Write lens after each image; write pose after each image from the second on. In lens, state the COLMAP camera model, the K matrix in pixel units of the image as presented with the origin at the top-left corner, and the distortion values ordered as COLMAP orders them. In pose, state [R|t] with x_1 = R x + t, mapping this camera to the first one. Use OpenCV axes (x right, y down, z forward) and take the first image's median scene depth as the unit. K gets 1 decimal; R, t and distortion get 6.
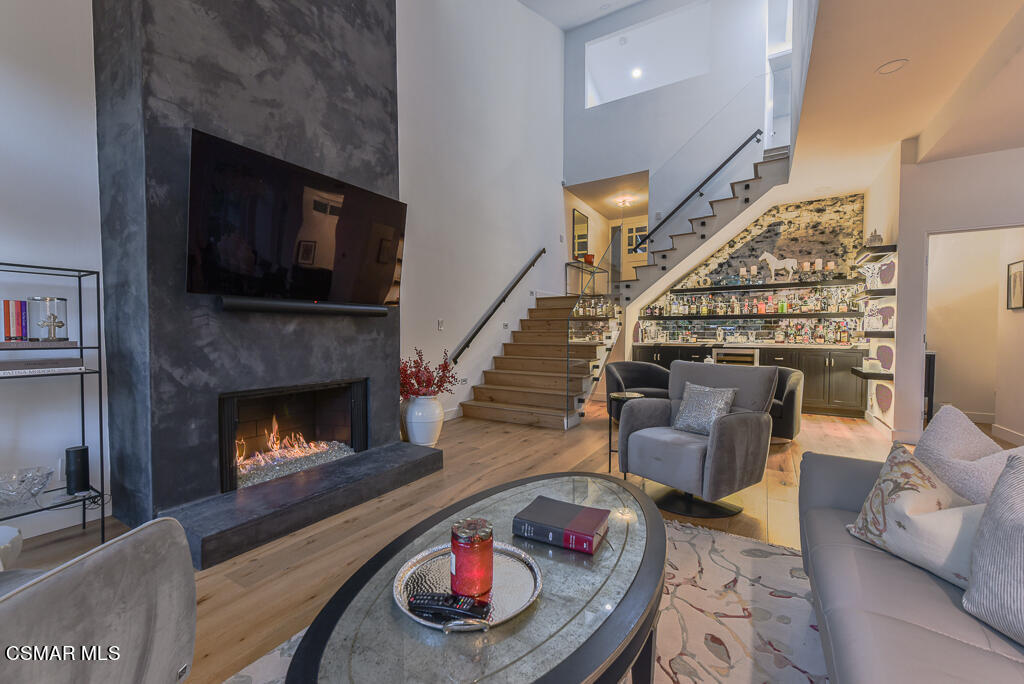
lens RADIAL K [[416.8, 0, 511.7], [0, 416.8, 344.8], [0, 0, 1]] dist [-0.000377, 0.000046]
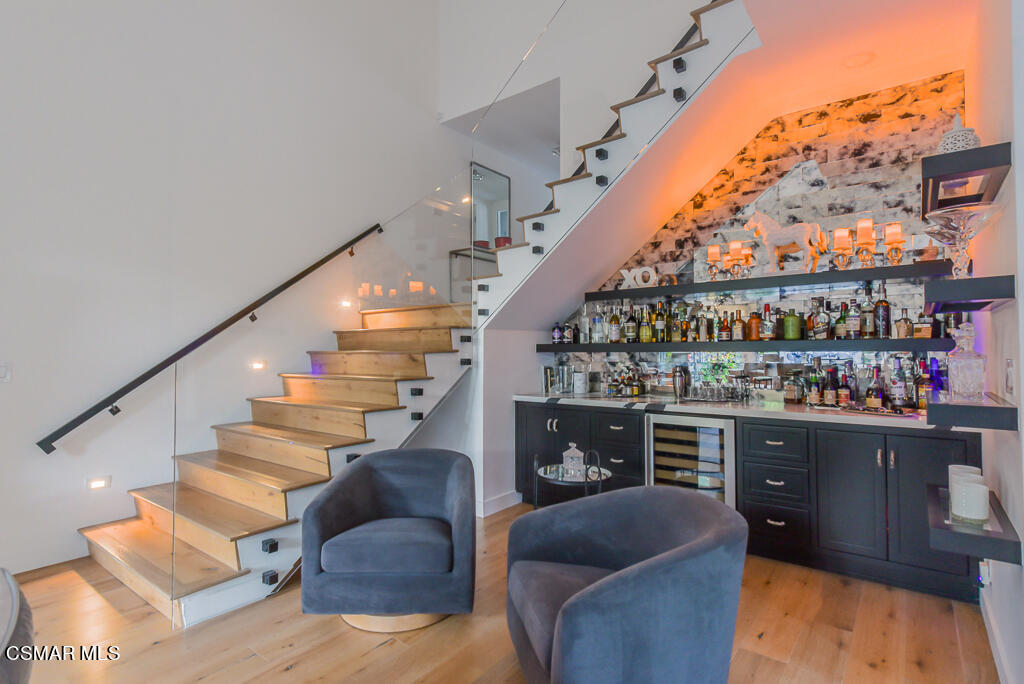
lens RADIAL K [[516.8, 0, 511.7], [0, 516.8, 339.2], [0, 0, 1]] dist [-0.001291, -0.001245]
pose [[0.994005, -0.006486, -0.109144, 0.396443], [0.000867, 0.998675, -0.051448, -0.046007], [0.109333, 0.051045, 0.992694, 0.389747]]
